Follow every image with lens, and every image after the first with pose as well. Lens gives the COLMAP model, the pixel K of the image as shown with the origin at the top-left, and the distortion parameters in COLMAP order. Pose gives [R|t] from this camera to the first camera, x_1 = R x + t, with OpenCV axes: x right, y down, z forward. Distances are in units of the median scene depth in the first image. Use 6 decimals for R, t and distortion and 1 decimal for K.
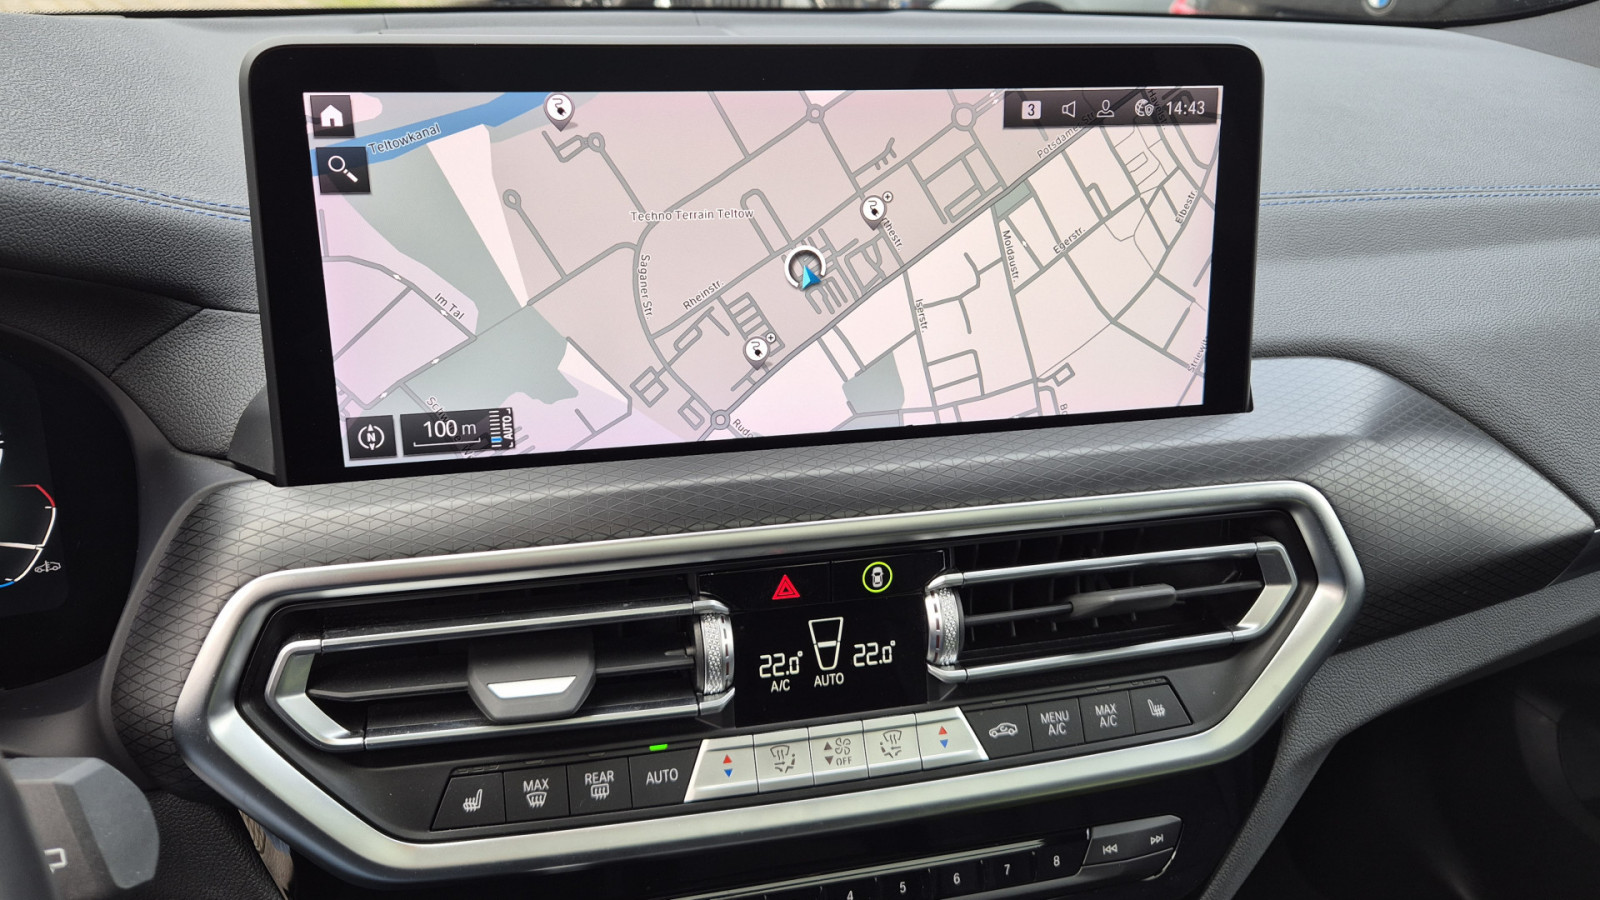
lens RADIAL K [[1174.1, 0, 800.0], [0, 1174.1, 450.0], [0, 0, 1]] dist [0.004343, -0.003943]
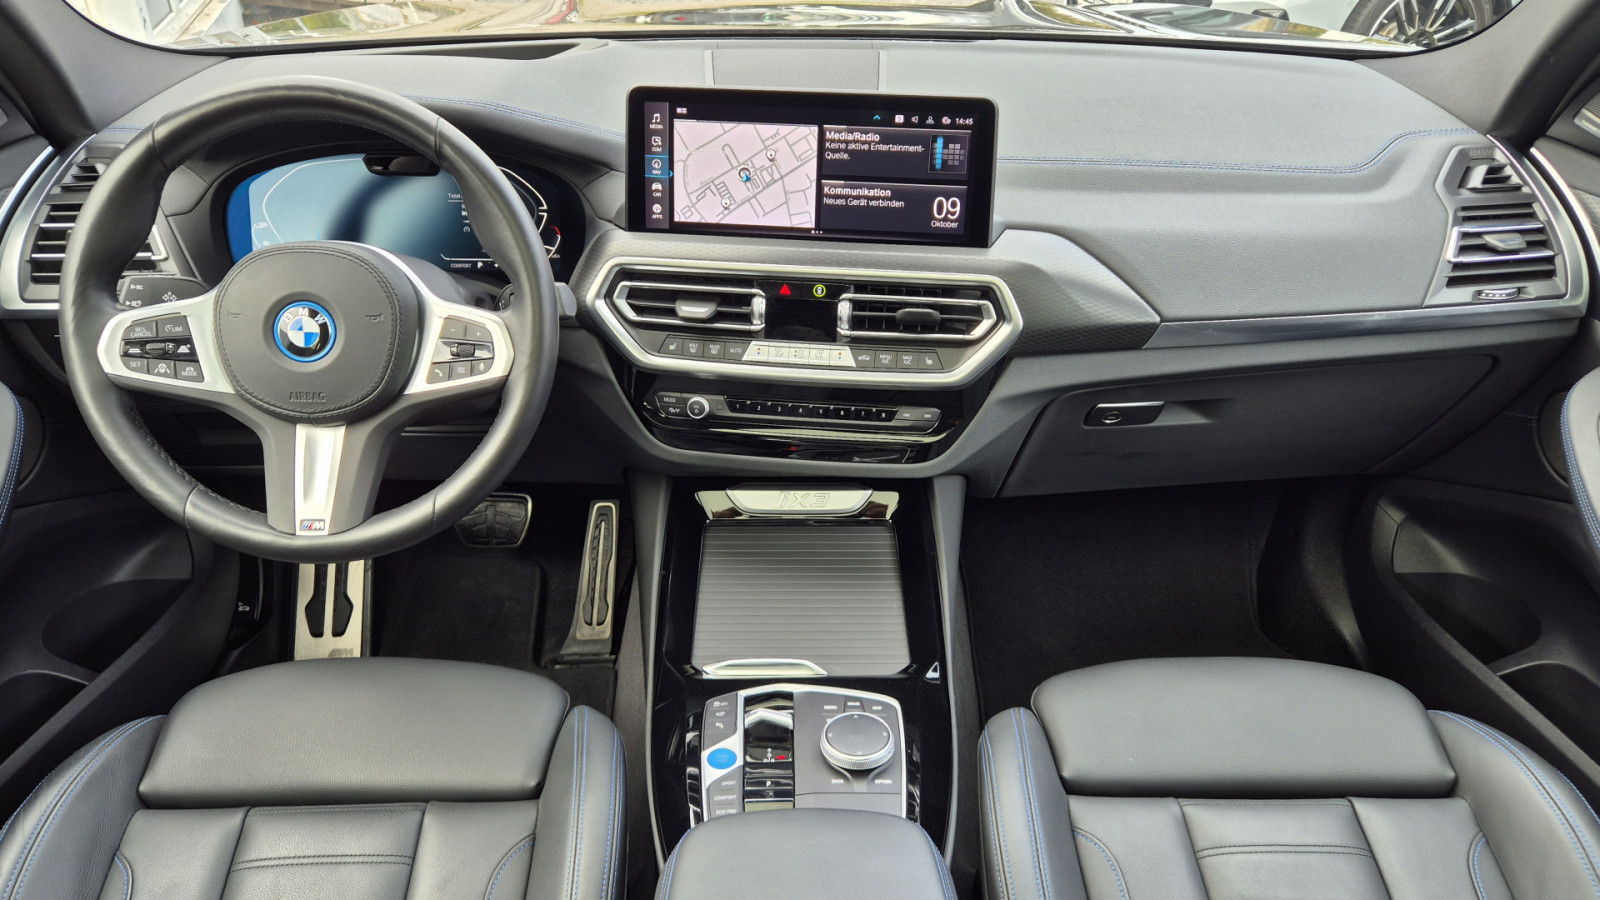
lens RADIAL K [[1174.1, 0, 800.0], [0, 1174.1, 450.0], [0, 0, 1]] dist [0.004343, -0.003943]
pose [[0.934114, 0.155239, -0.321452, 0.958681], [-0.129712, 0.986547, 0.099499, 0.208993], [0.332573, -0.051247, 0.941684, -1.600505]]
